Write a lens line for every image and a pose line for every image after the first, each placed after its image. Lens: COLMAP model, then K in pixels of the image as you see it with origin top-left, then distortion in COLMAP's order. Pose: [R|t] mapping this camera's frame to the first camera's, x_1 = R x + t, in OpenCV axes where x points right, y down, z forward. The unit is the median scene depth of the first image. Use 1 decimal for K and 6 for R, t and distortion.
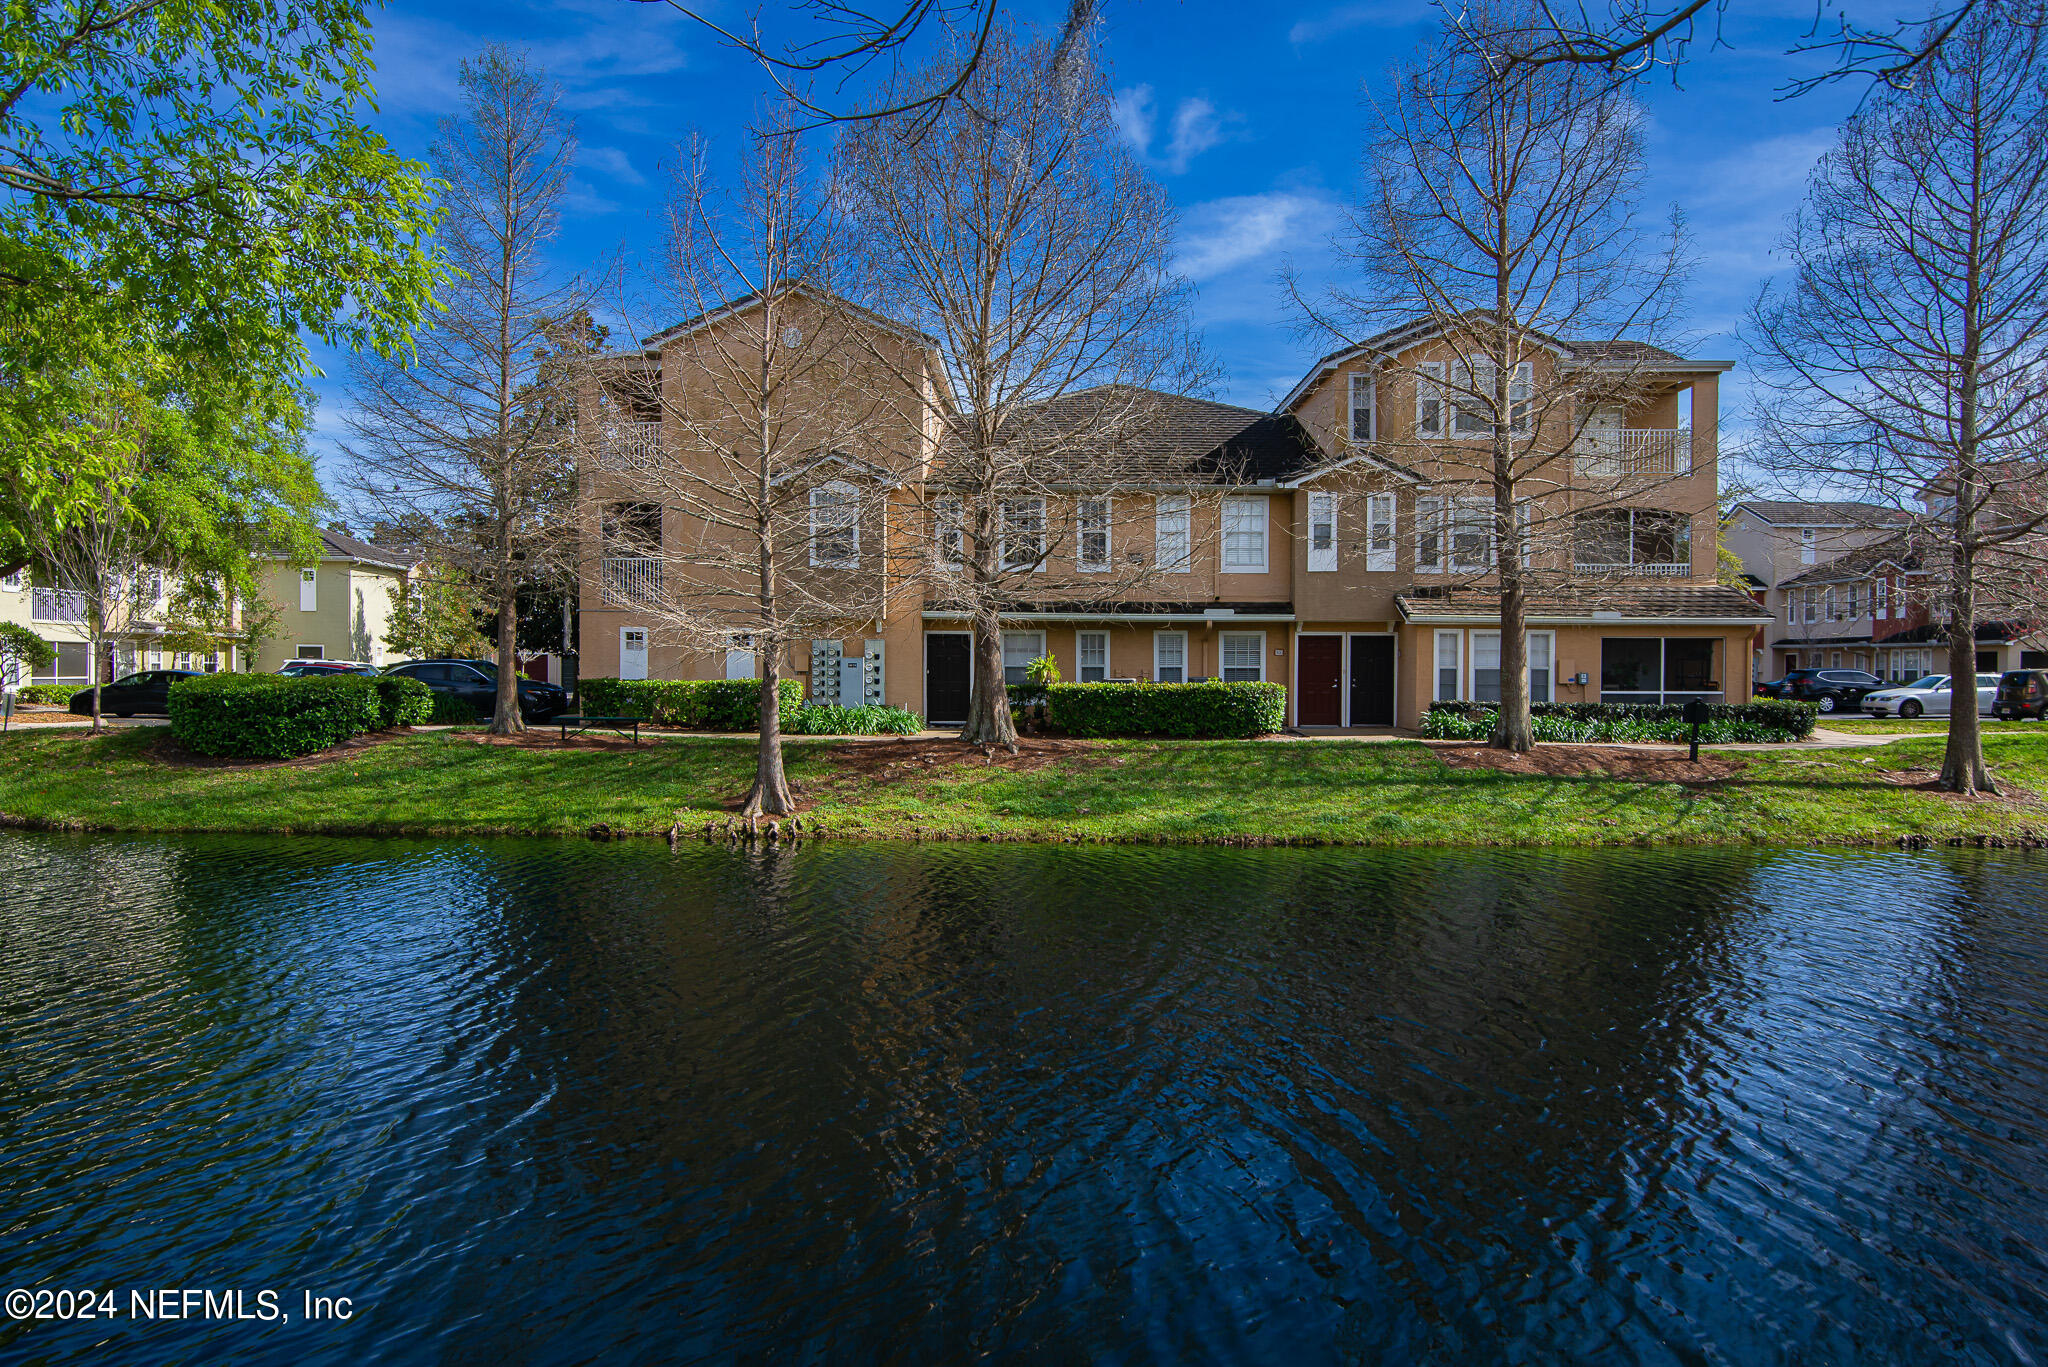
lens RADIAL K [[1447.9, 0, 1024.0], [0, 1447.9, 683.5], [0, 0, 1]] dist [0.005606, 0.002633]
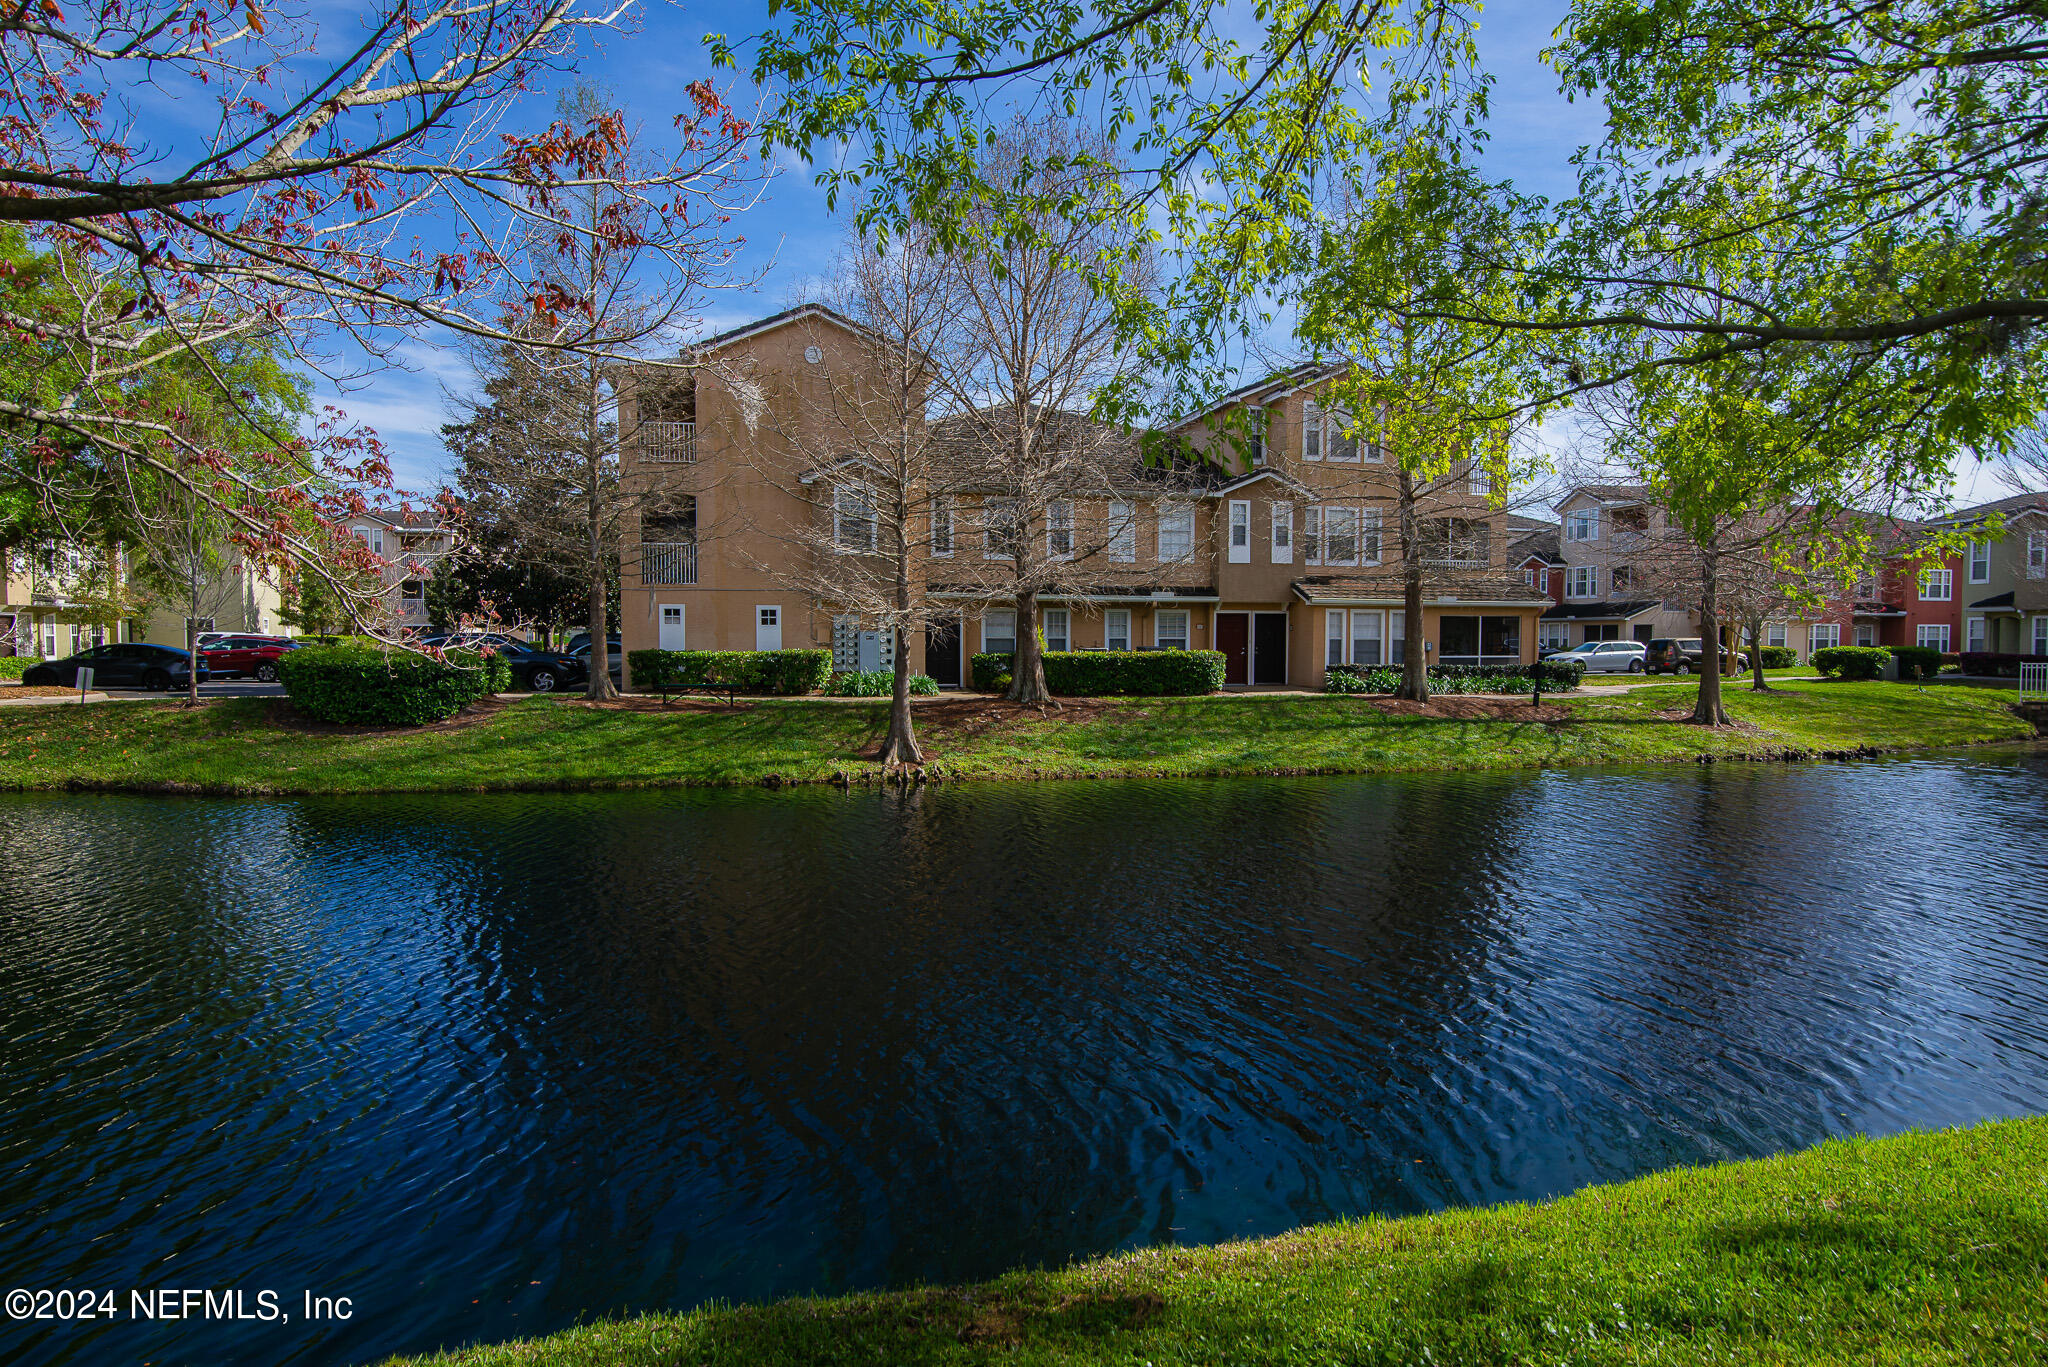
lens RADIAL K [[1287.8, 0, 1024.0], [0, 1287.8, 683.5], [0, 0, 1]] dist [0.003853, 0.000483]
pose [[0.964902, -0.011399, 0.262364, -0.280439], [0.004748, 0.999651, 0.025969, -0.001914], [-0.262569, -0.023811, 0.964619, -0.043683]]
